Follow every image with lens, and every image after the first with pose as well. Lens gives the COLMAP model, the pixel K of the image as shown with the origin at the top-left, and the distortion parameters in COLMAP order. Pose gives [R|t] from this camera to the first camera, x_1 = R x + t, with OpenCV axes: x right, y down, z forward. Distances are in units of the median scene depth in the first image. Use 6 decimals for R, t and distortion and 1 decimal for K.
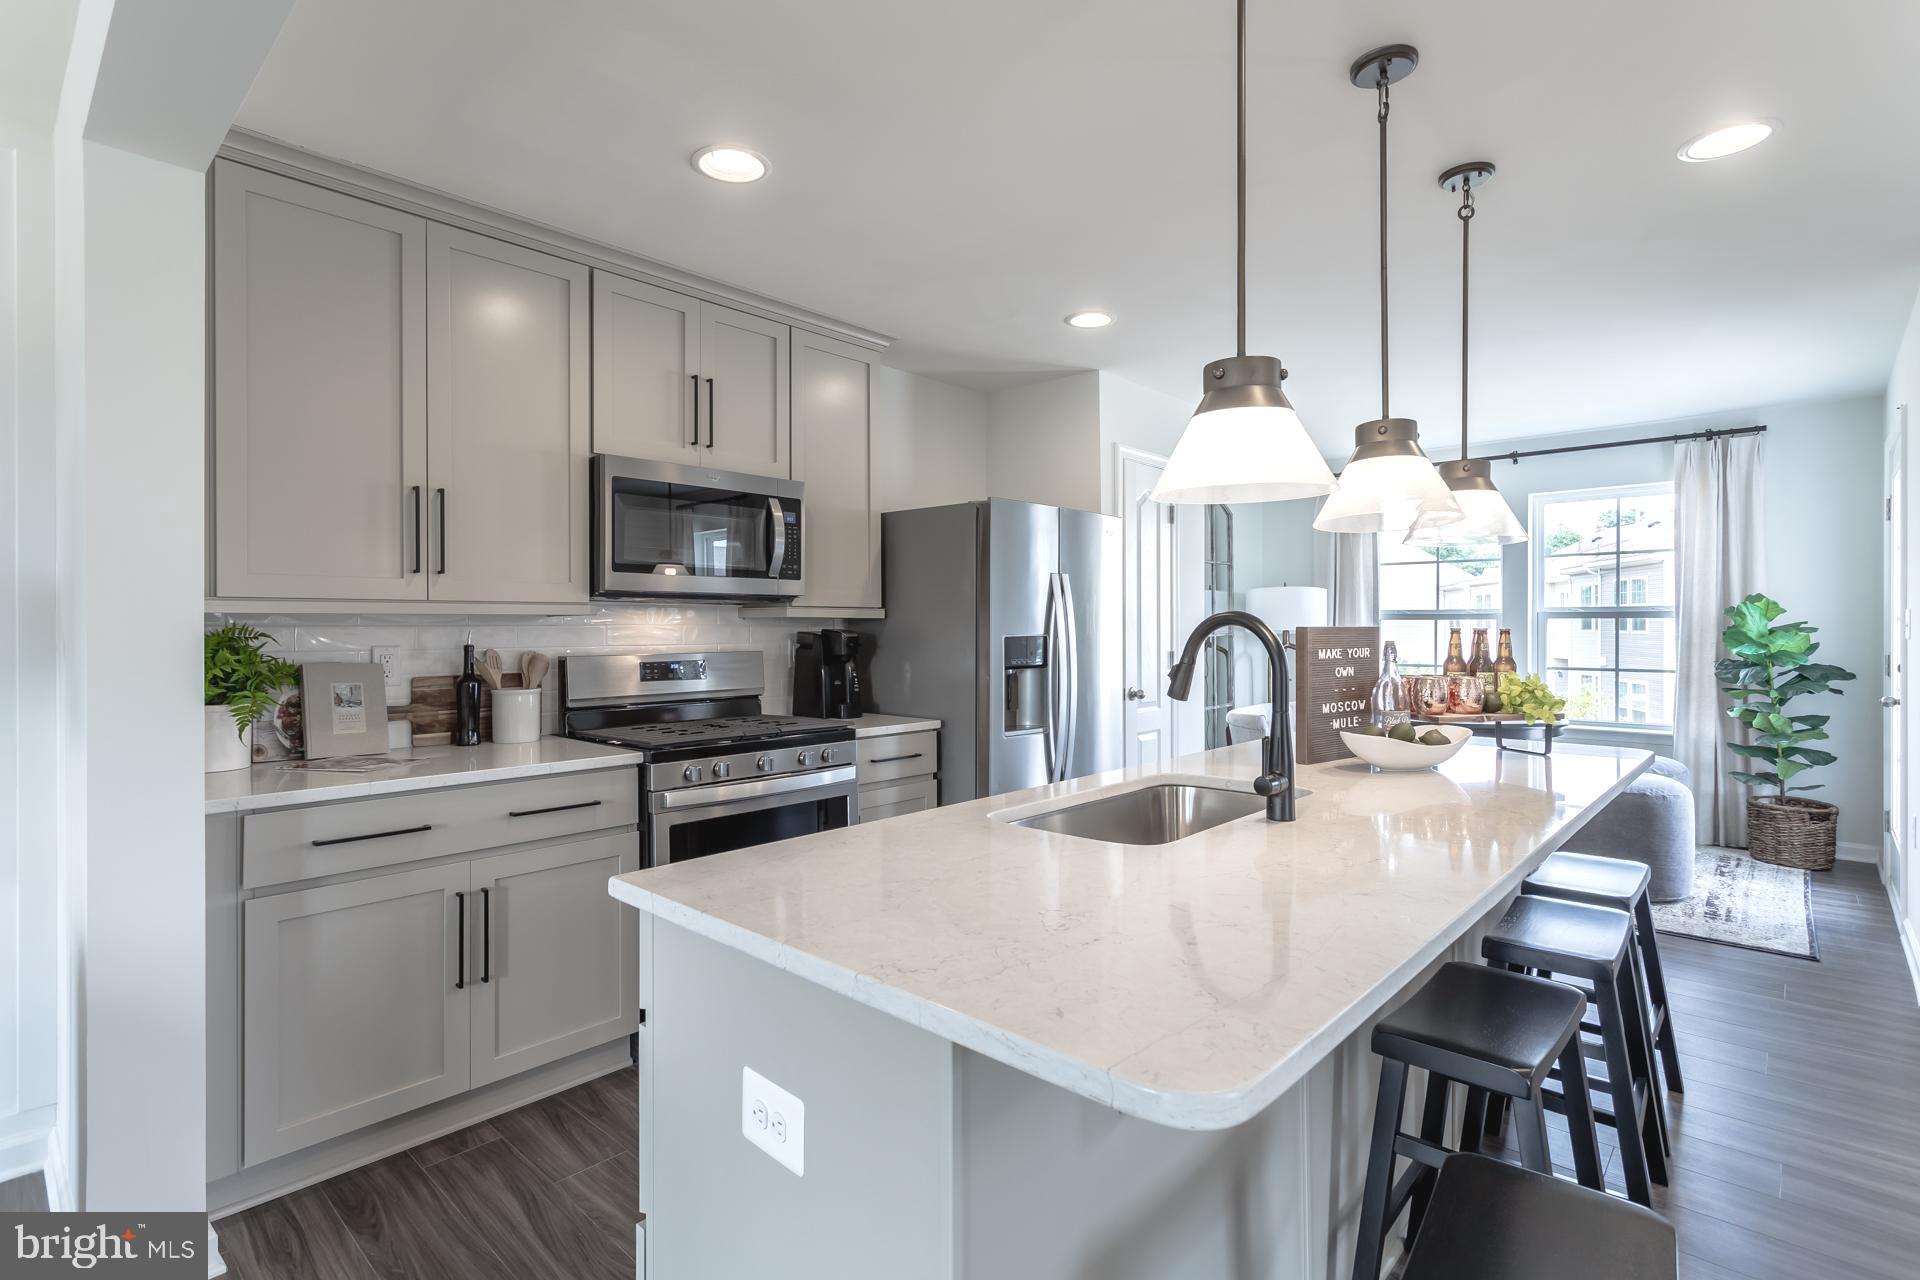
lens RADIAL K [[909.7, 0, 960.5], [0, 909.7, 636.8], [0, 0, 1]] dist [-0.001648, -0.000190]
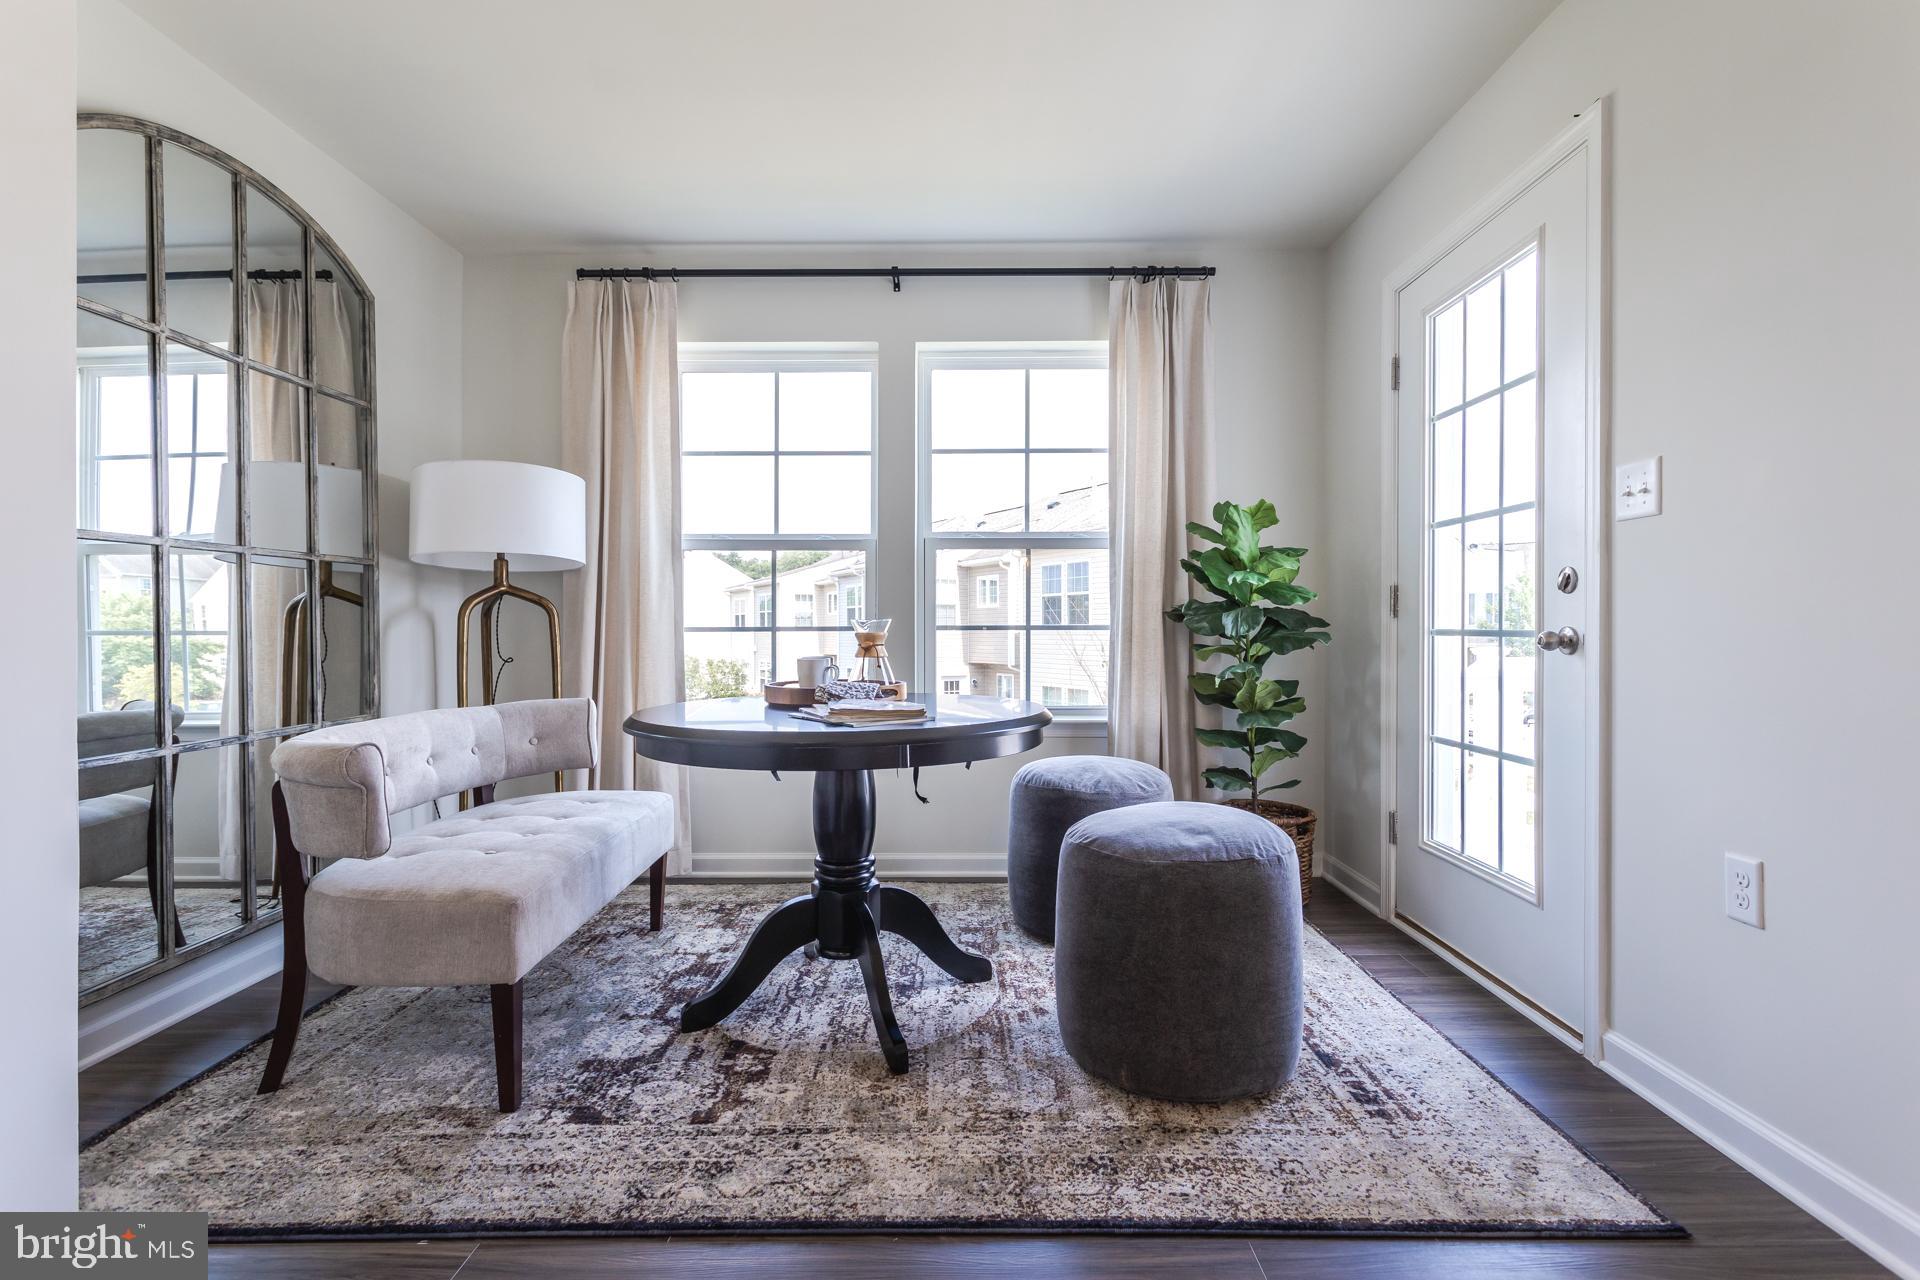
lens RADIAL K [[909.7, 0, 973.6], [0, 909.7, 637.9], [0, 0, 1]] dist [-0.001648, -0.000190]
pose [[0.735064, -0.008310, 0.677947, 0.267380], [0.005056, 0.999964, 0.006775, 0.043356], [-0.677979, -0.001552, 0.735080, 0.591000]]
